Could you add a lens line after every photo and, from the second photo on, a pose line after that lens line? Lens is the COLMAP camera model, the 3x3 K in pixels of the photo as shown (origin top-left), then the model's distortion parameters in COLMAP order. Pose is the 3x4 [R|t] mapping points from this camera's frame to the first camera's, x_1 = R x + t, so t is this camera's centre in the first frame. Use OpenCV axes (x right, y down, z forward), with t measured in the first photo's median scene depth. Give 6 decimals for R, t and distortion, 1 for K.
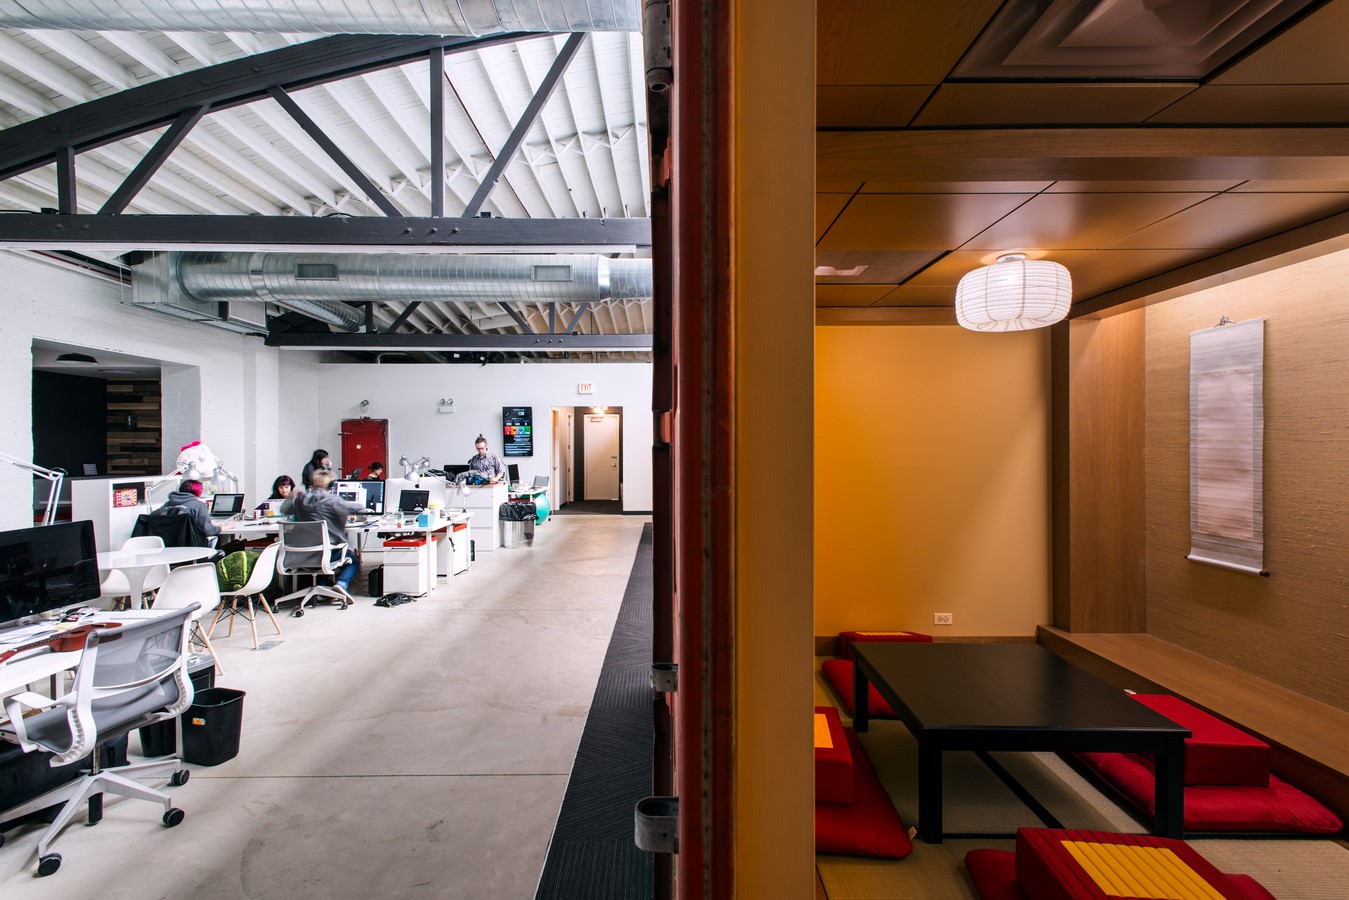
lens RADIAL K [[668.7, 0, 674.5], [0, 668.7, 450.0], [0, 0, 1]] dist [-0.001009, -0.000033]
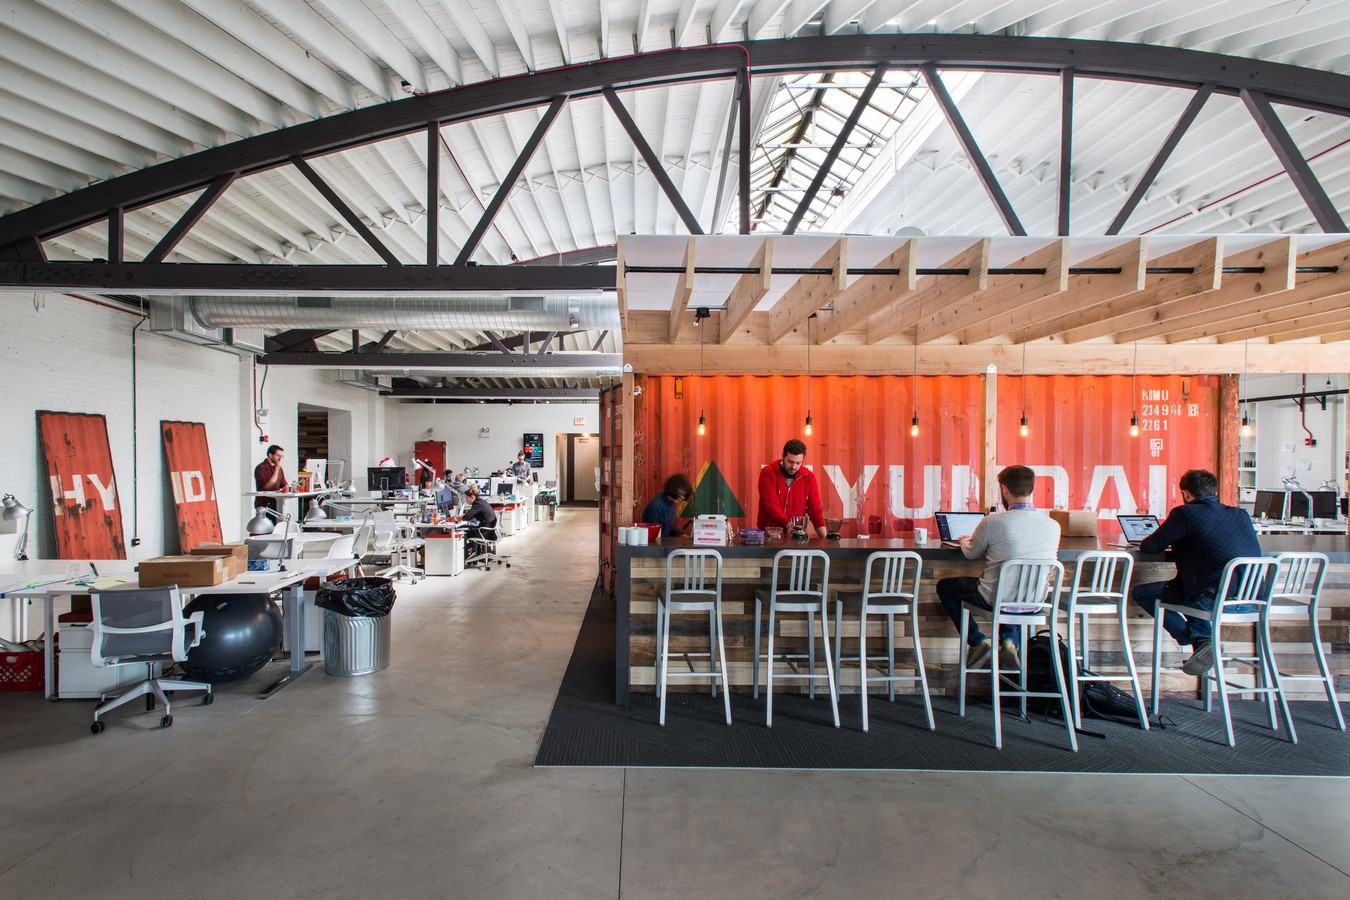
lens RADIAL K [[669.2, 0, 675.0], [0, 669.2, 450.0], [0, 0, 1]] dist [-0.001009, -0.000033]
pose [[0.998390, -0.000310, 0.056726, -0.002883], [0.001601, 0.999741, -0.022716, 0.002552], [-0.056705, 0.022770, 0.998131, -0.210460]]
